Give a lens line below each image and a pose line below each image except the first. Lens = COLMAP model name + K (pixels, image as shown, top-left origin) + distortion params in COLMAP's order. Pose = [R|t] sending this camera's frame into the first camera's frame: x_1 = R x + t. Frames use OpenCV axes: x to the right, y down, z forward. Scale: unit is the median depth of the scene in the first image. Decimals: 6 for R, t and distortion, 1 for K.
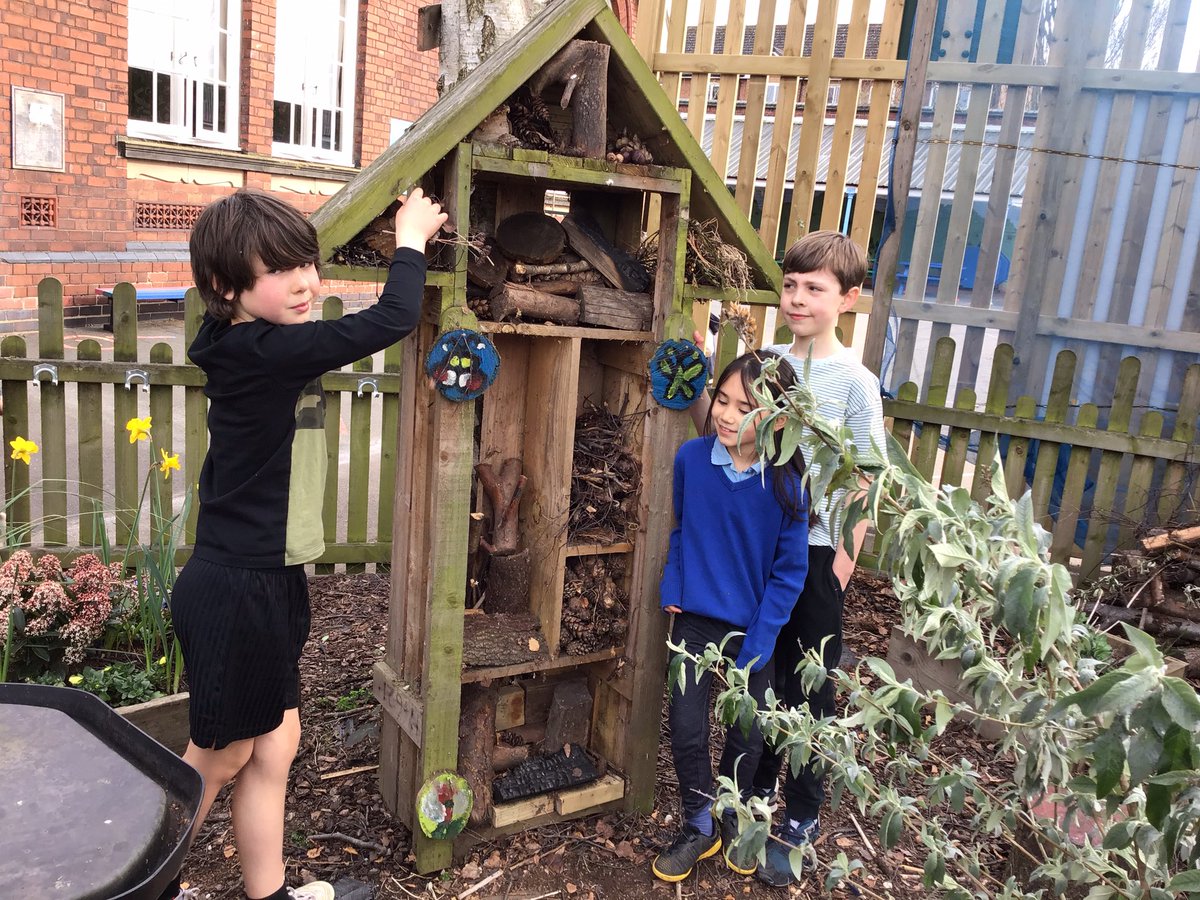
lens RADIAL K [[1075.2, 0, 517.6], [0, 1075.2, 456.0], [0, 0, 1]] dist [0.073005, -0.126366]
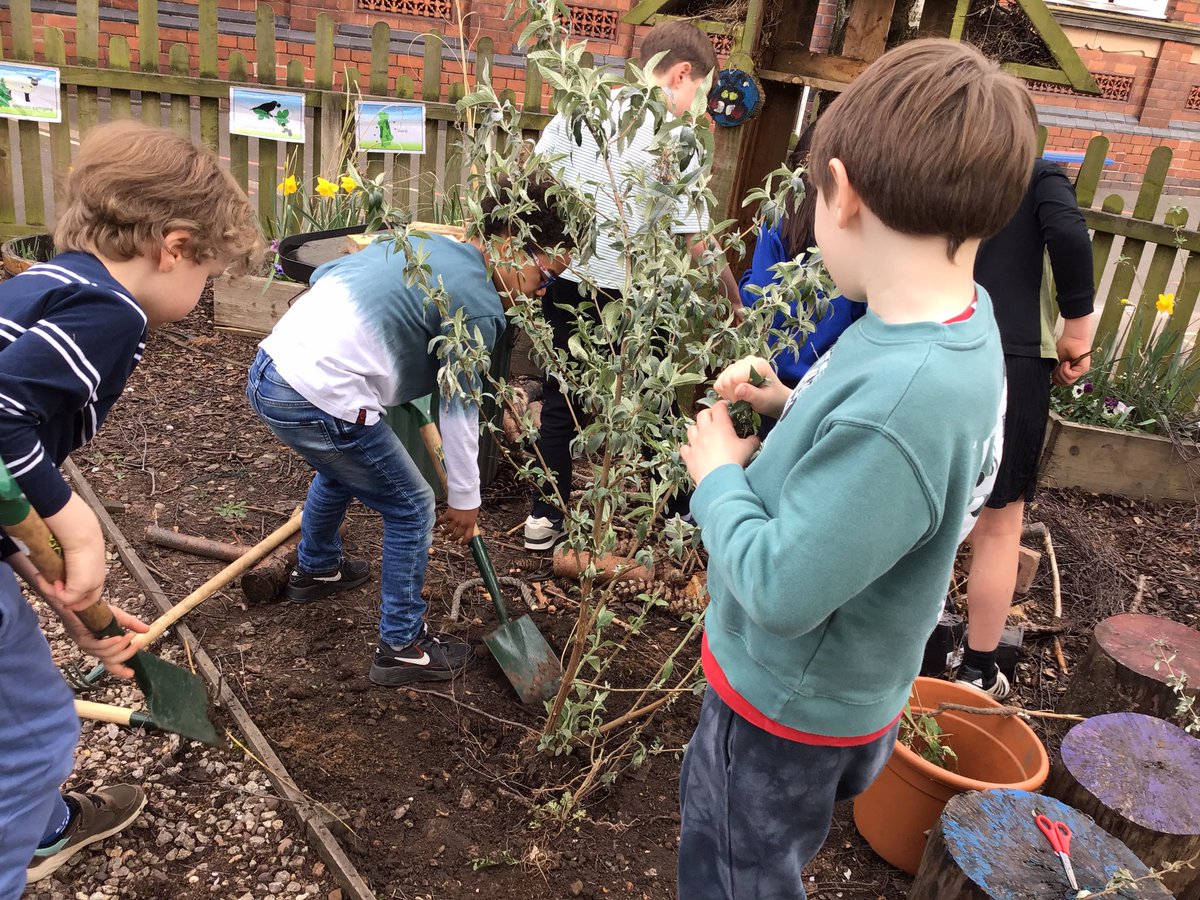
lens RADIAL K [[1050.9, 0, 600.0], [0, 1050.9, 450.0], [0, 0, 1]] dist [0.045869, -0.071173]
pose [[0.645542, 0.297131, -0.703554, 0.205585], [-0.234849, 0.953809, 0.187335, 0.028604], [0.726719, 0.044296, 0.685505, 0.001389]]
